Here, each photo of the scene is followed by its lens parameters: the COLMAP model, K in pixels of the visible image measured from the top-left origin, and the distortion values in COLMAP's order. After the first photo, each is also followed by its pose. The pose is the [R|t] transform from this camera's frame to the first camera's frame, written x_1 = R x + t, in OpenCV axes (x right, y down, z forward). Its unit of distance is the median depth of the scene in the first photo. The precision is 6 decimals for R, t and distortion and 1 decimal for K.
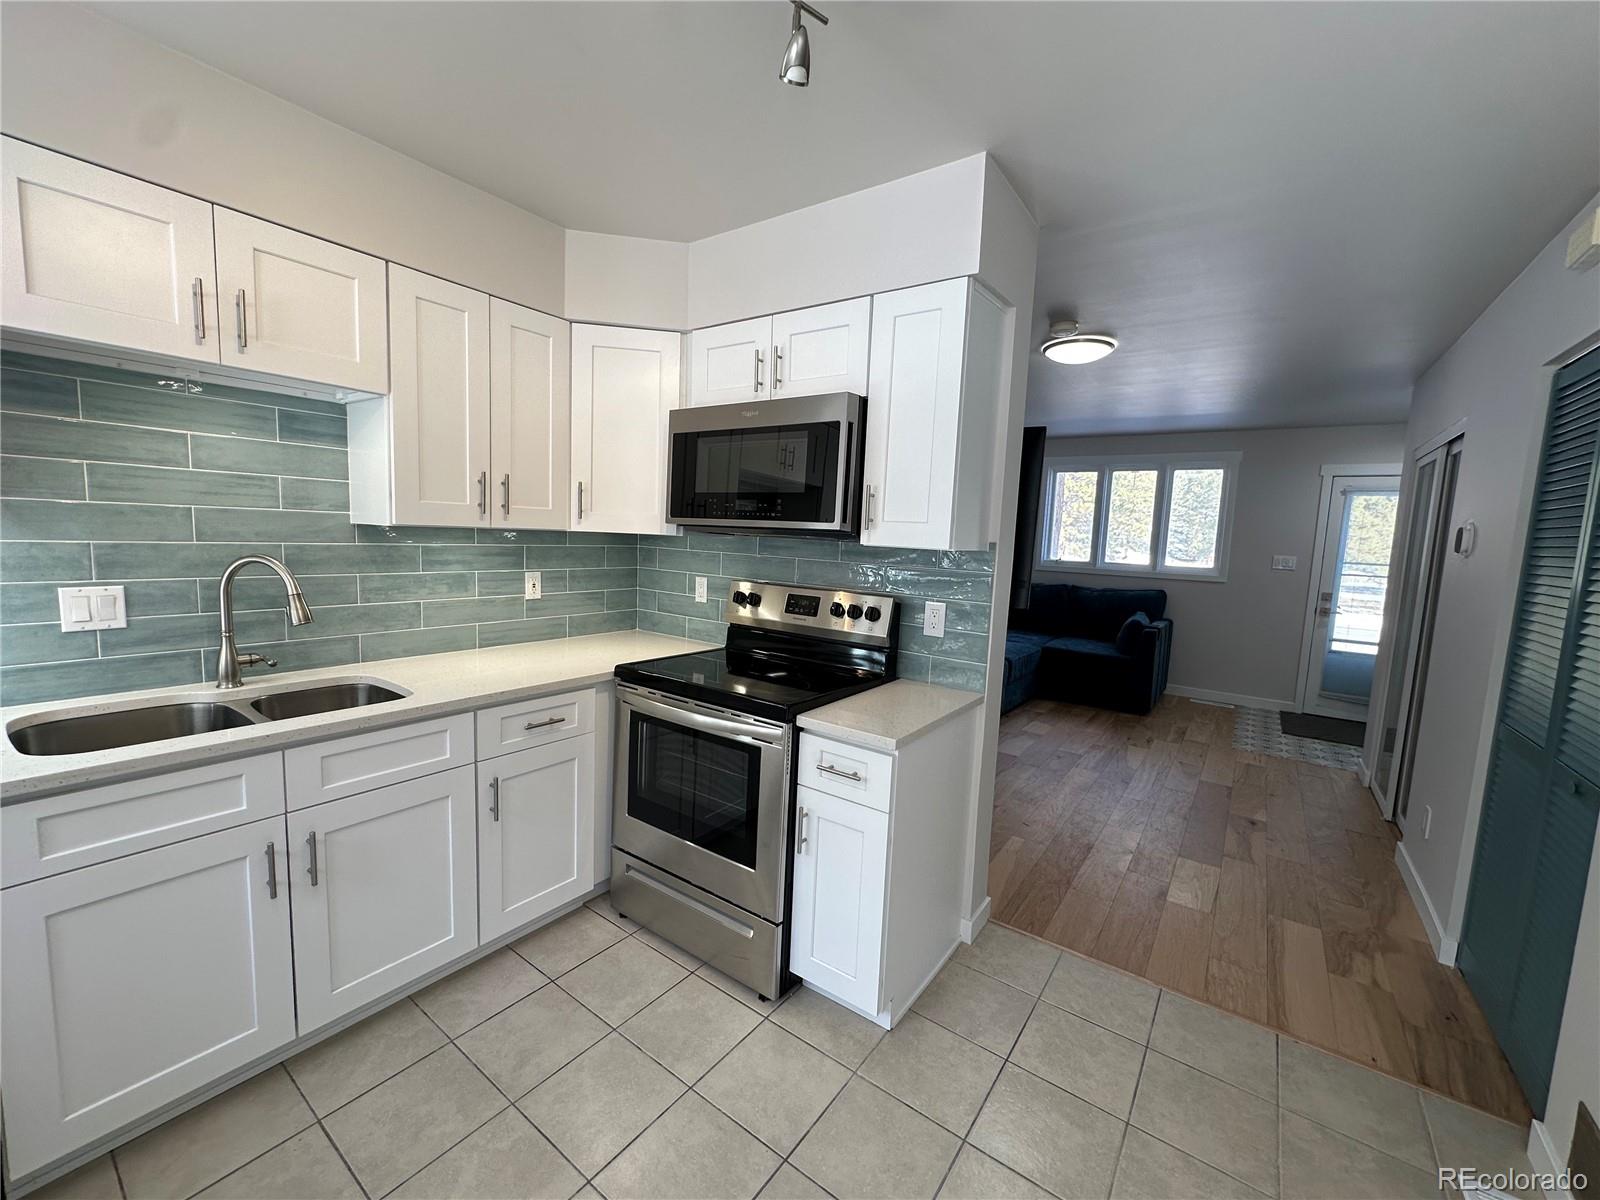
lens RADIAL K [[644.5, 0, 800.7], [0, 644.5, 602.2], [0, 0, 1]] dist [-0.002585, 0.000452]
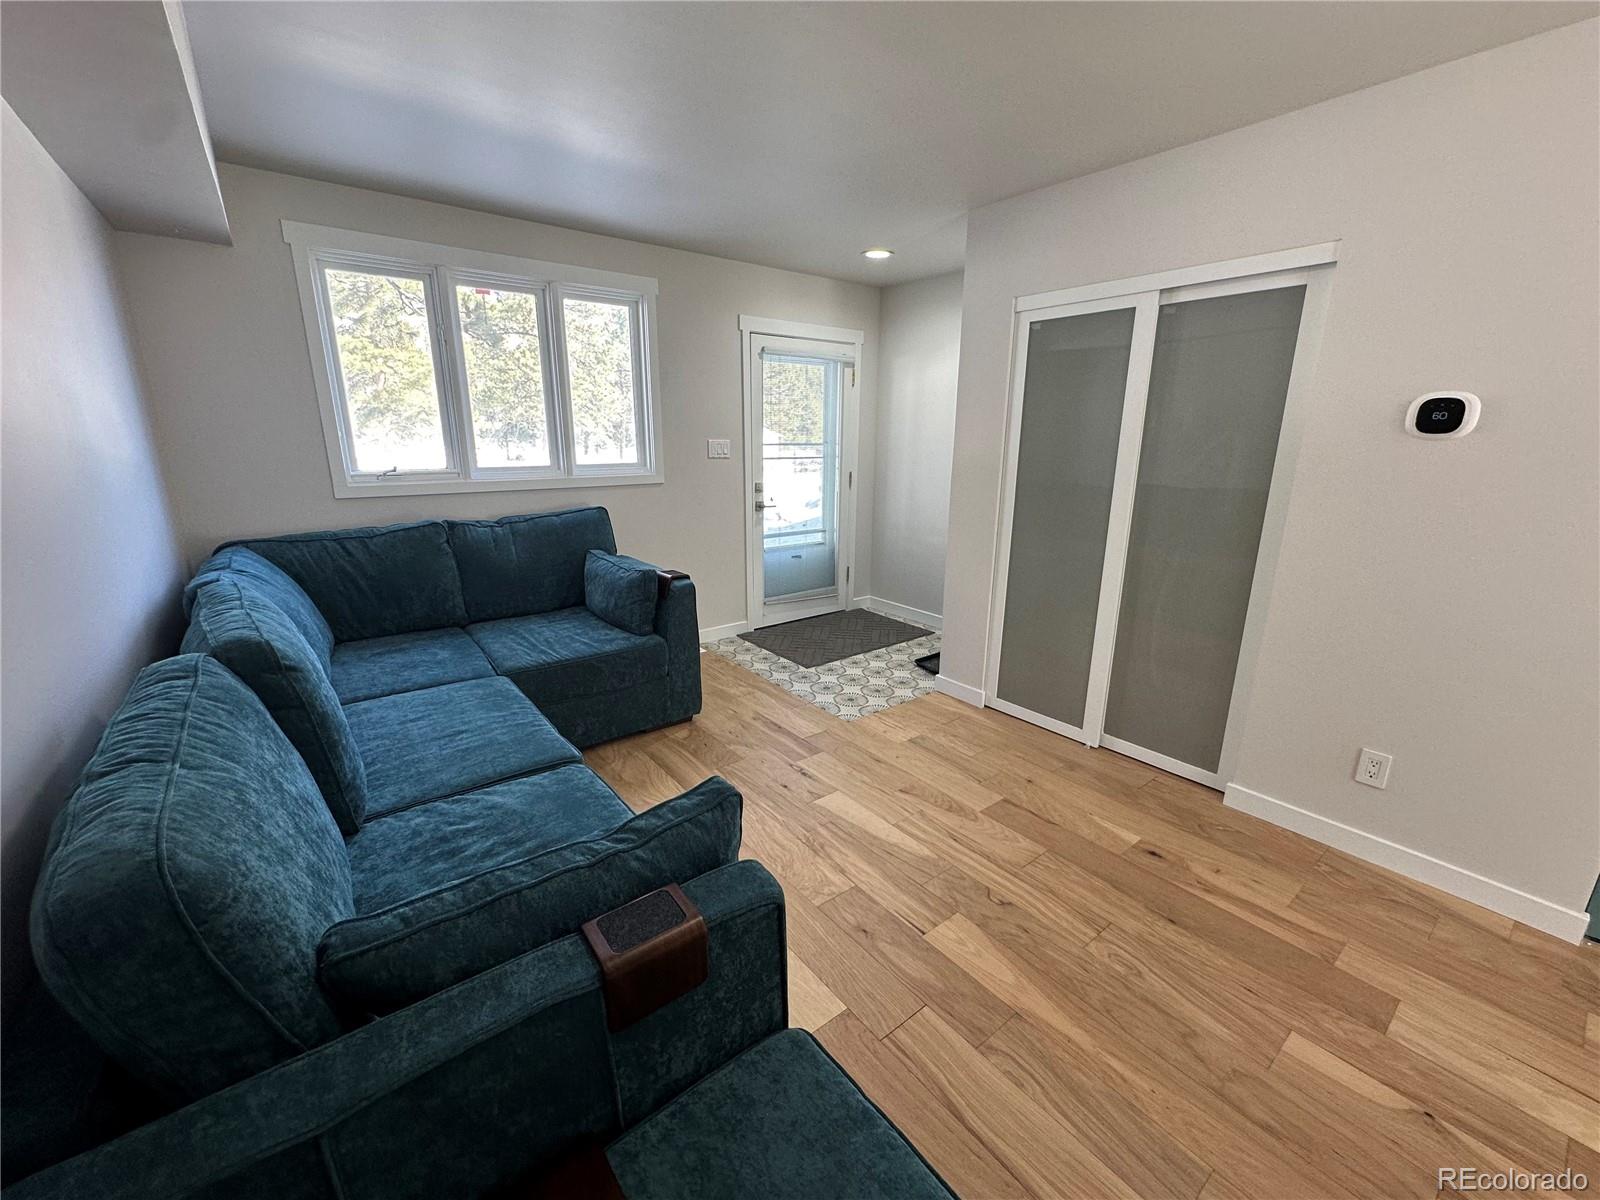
lens RADIAL K [[644.5, 0, 800.7], [0, 644.5, 602.2], [0, 0, 1]] dist [-0.002585, 0.000452]
pose [[0.276369, -0.285513, 0.917661, 0.091426], [0.112143, 0.957909, 0.264262, -0.209503], [-0.954486, 0.029875, 0.296755, 1.856394]]
